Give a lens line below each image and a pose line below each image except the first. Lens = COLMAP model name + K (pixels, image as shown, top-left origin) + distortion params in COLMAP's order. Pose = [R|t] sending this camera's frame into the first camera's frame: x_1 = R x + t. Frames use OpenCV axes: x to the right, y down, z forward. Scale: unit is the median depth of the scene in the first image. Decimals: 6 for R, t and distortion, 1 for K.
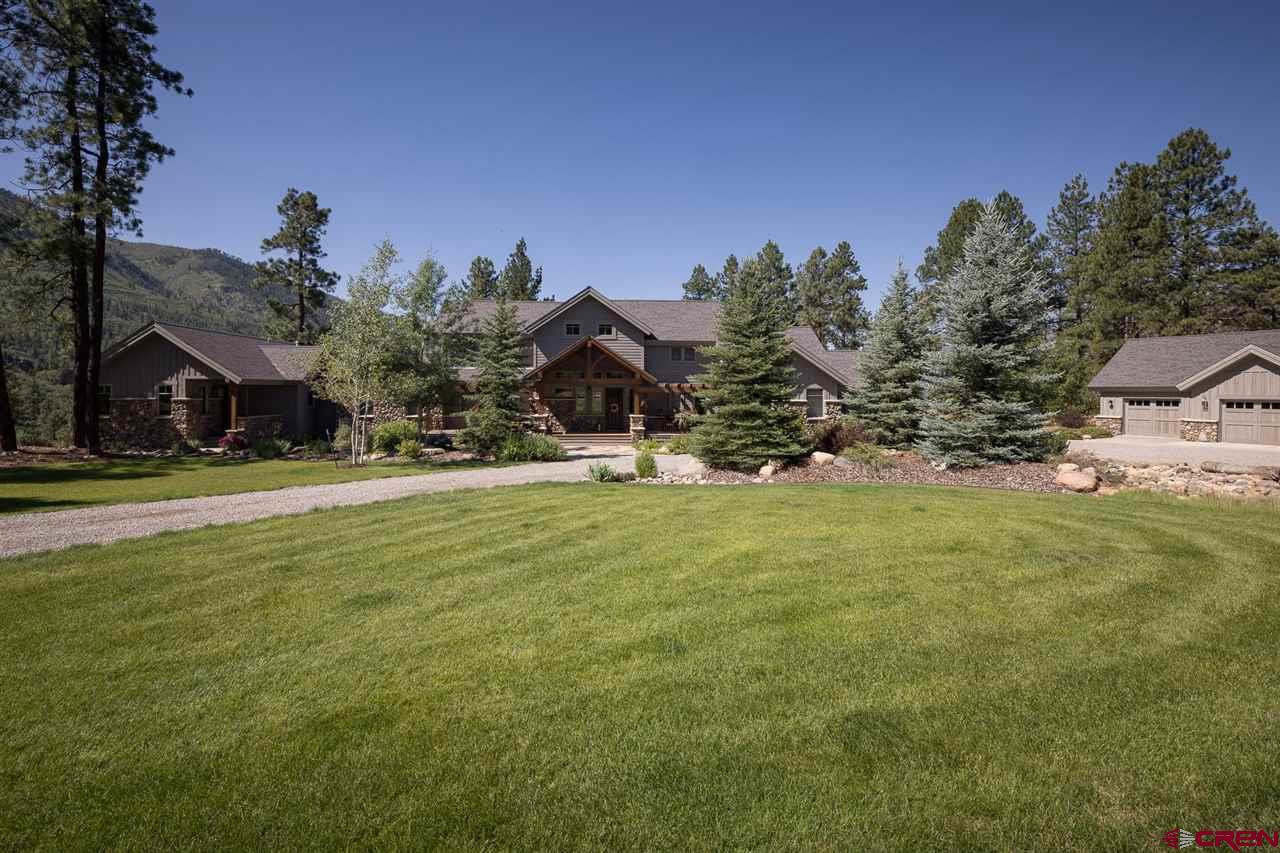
lens RADIAL K [[1003.9, 0, 640.0], [0, 1003.9, 426.5], [0, 0, 1]] dist [0.000578, -0.000102]
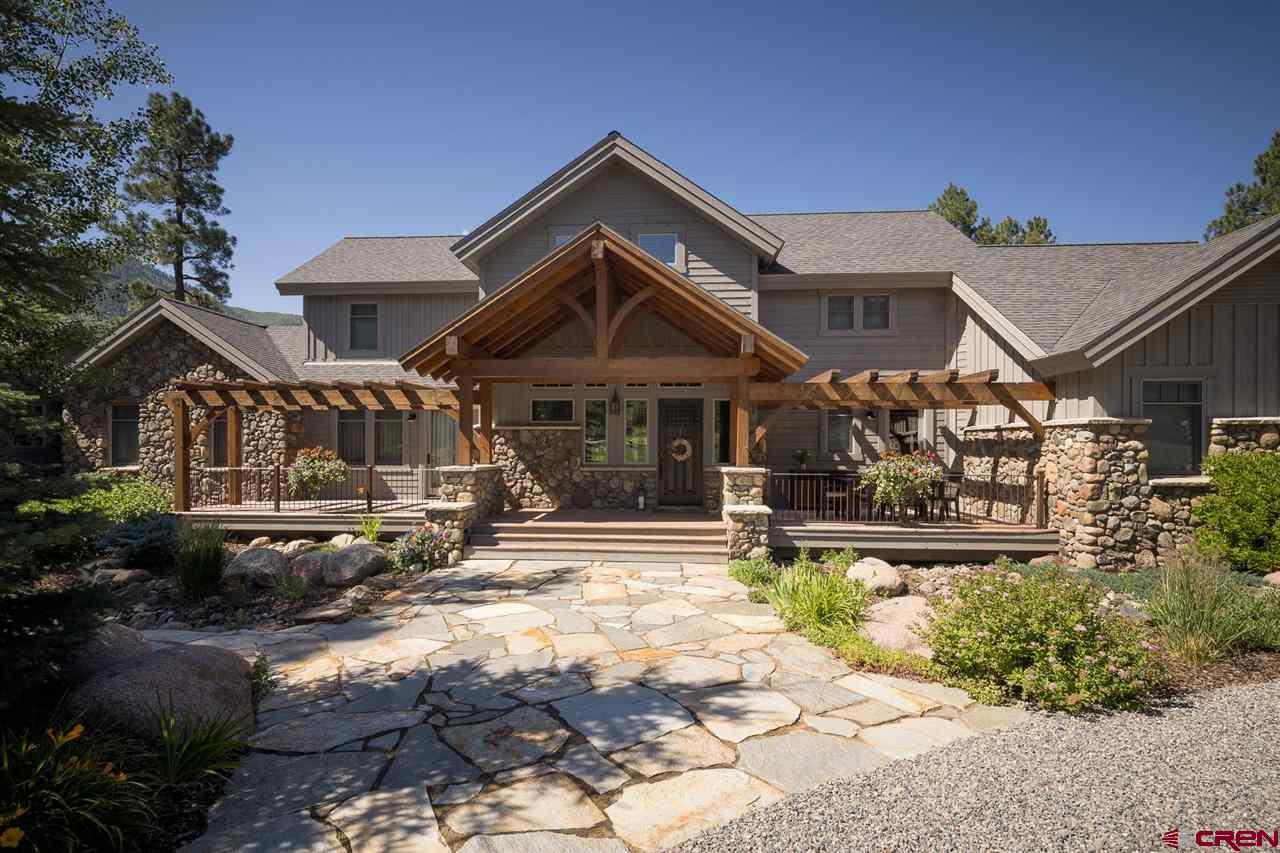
lens RADIAL K [[632.3, 0, 640.0], [0, 632.3, 426.5], [0, 0, 1]] dist [0.000702, -0.000043]
pose [[0.991211, -0.004573, -0.132210, -0.009104], [-0.006881, 0.996267, -0.086046, -0.006727], [0.132110, 0.086199, 0.987480, 0.774170]]
